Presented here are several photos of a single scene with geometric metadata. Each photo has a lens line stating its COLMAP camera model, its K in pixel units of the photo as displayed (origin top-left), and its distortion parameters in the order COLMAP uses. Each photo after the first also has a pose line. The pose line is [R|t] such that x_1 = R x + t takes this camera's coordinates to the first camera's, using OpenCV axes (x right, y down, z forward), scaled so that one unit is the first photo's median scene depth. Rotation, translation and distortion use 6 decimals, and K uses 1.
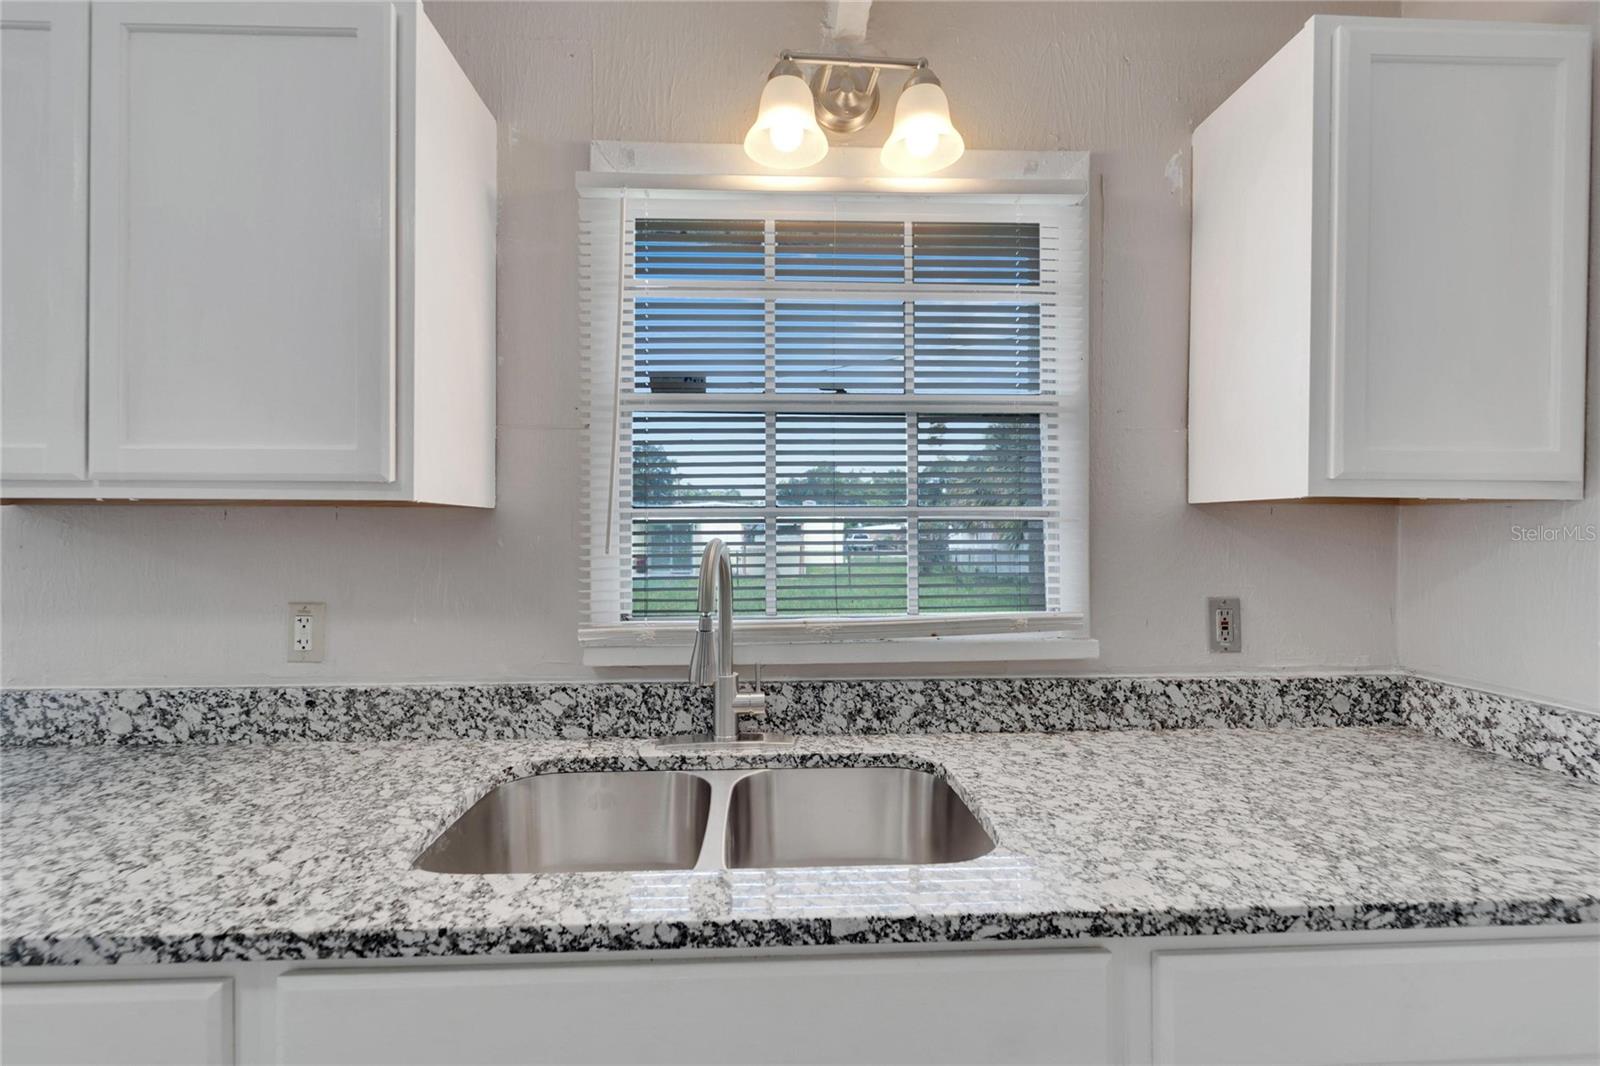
lens RADIAL K [[657.1, 0, 780.9], [0, 657.1, 534.9], [0, 0, 1]] dist [0.006389, -0.003344]
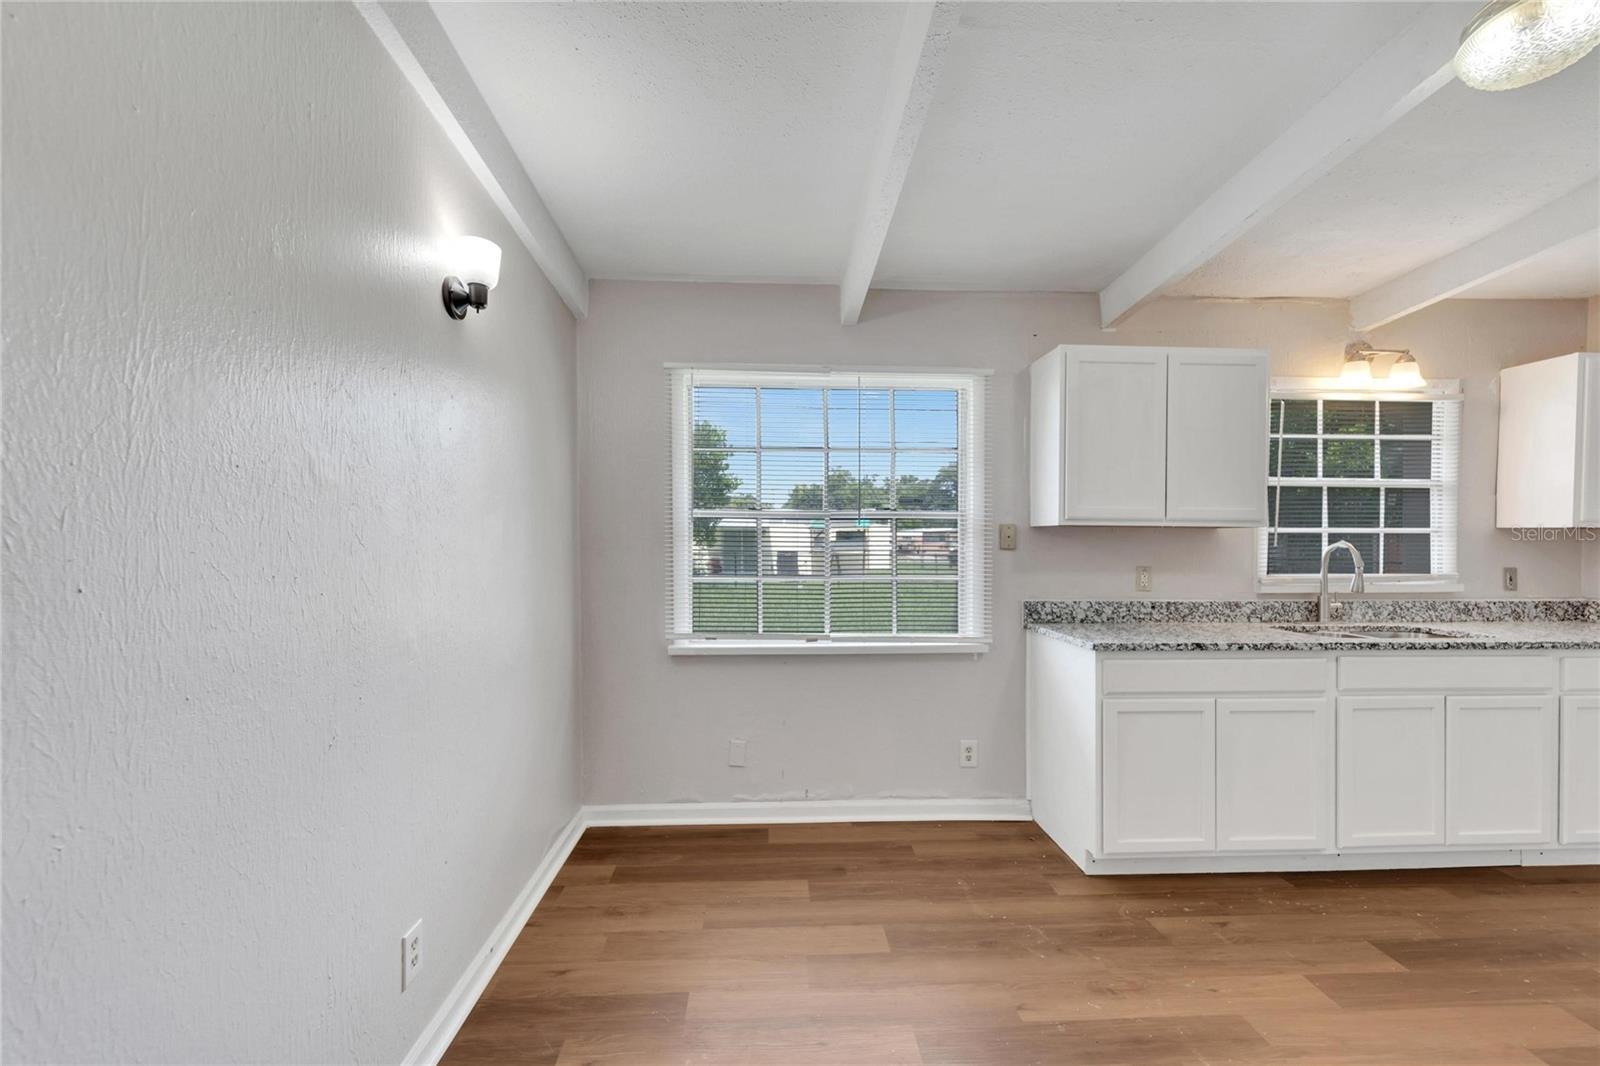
lens RADIAL K [[645.3, 0, 791.0], [0, 645.3, 546.3], [0, 0, 1]] dist [0.000811, -0.000565]
pose [[0.999983, 0.005446, 0.002251, -2.081592], [-0.005473, 0.999911, 0.012132, 0.003427], [-0.002184, -0.012145, 0.999924, -1.428108]]
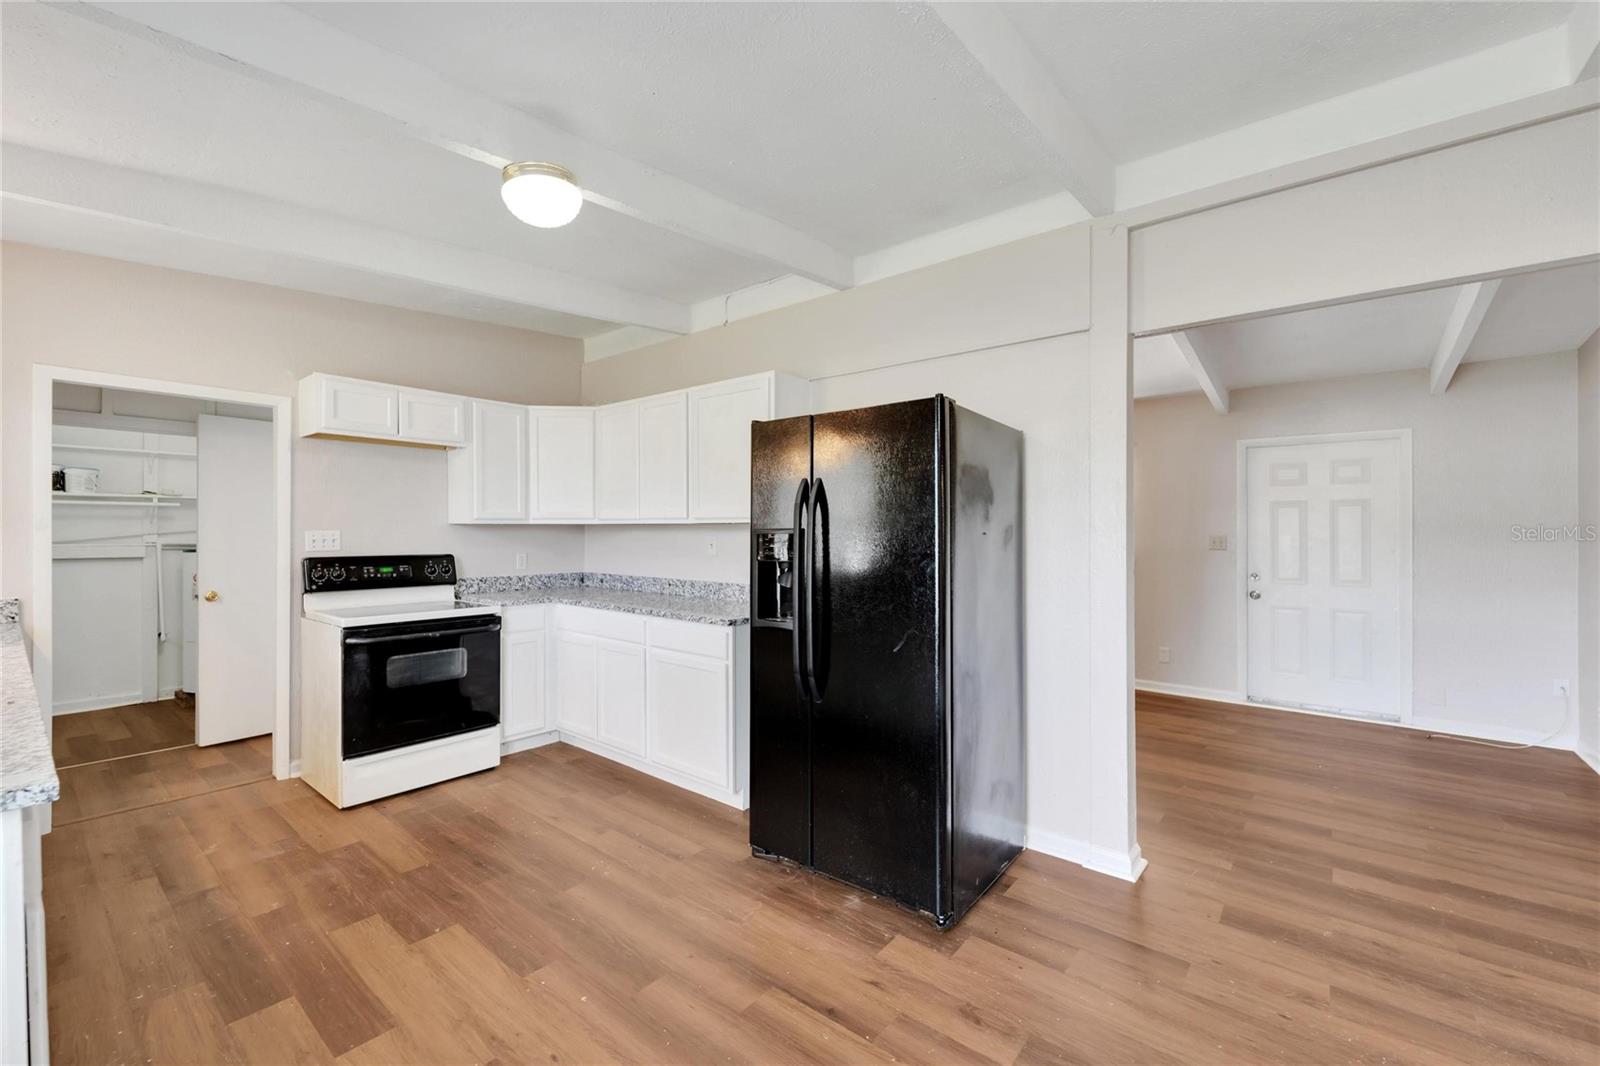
lens RADIAL K [[662.2, 0, 782.0], [0, 662.2, 529.1], [0, 0, 1]] dist [0.008772, -0.000202]
pose [[-0.735566, 0.001851, 0.677450, -2.406145], [-0.001866, 0.999987, -0.004758, -0.003545], [-0.677450, -0.004764, -0.735553, 0.479692]]
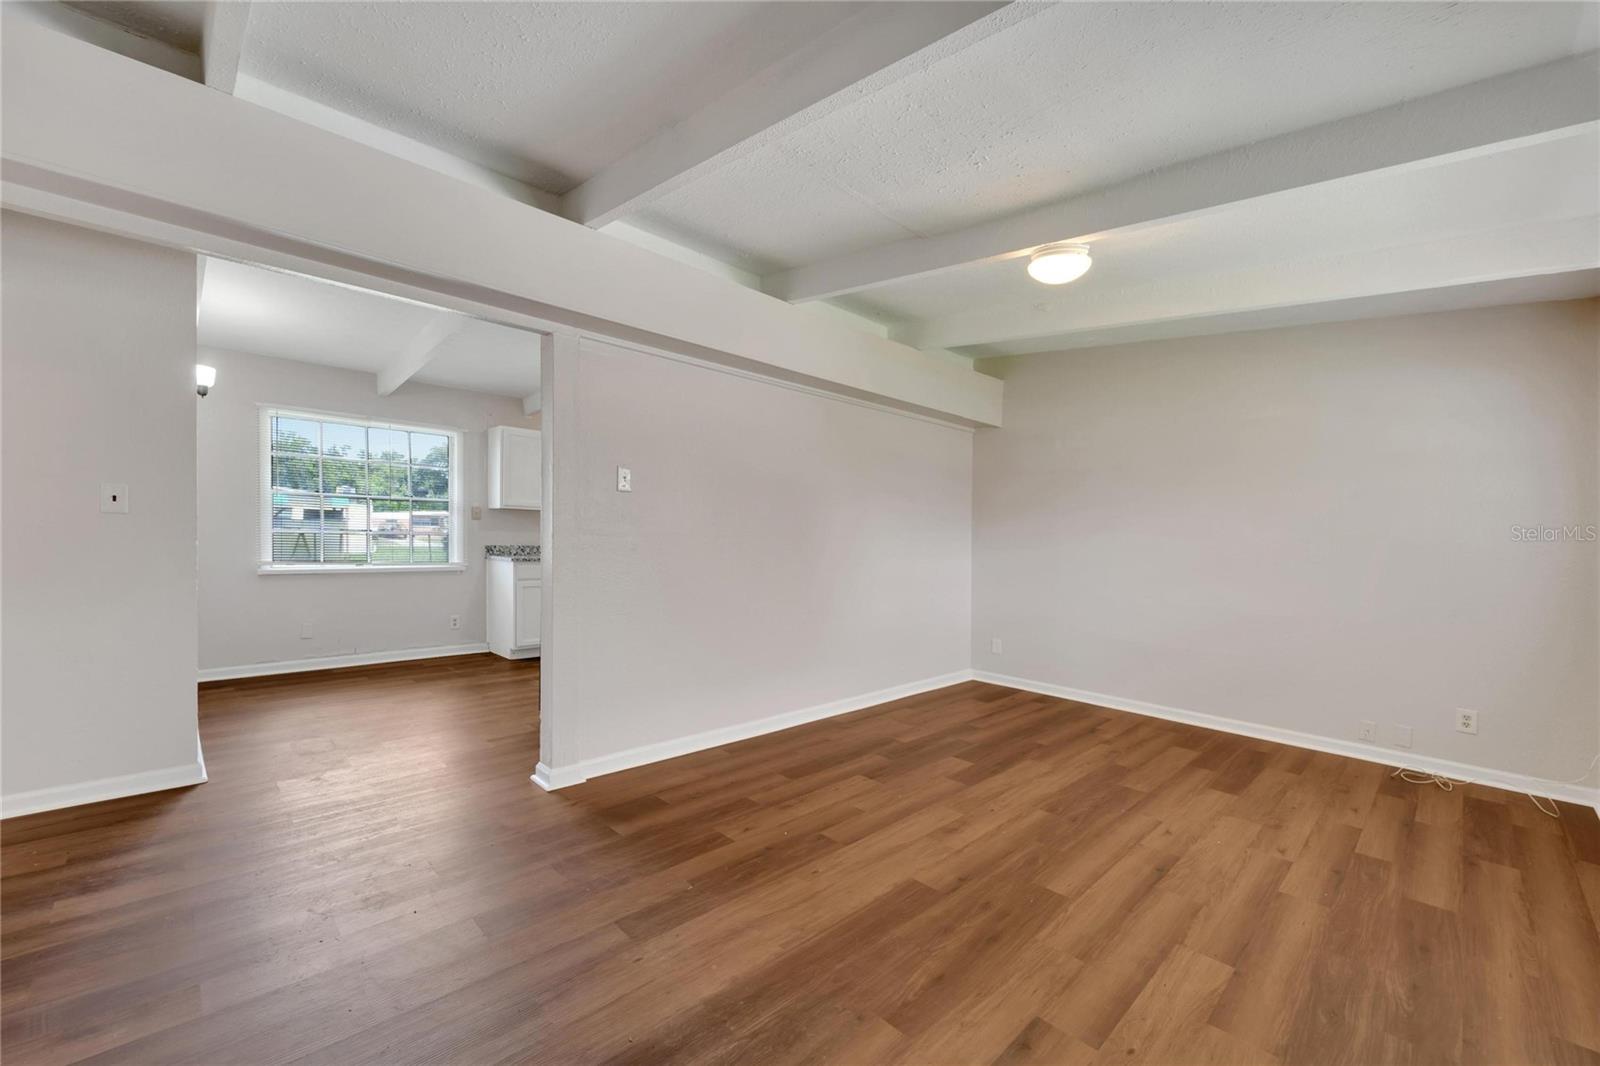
lens RADIAL K [[628.3, 0, 799.3], [0, 628.3, 559.1], [0, 0, 1]] dist [0.002375, -0.000023]
pose [[0.726020, -0.003539, 0.687664, -2.755942], [-0.030784, 0.998817, 0.037642, 0.089684], [-0.686984, -0.048499, 0.725052, -4.130624]]
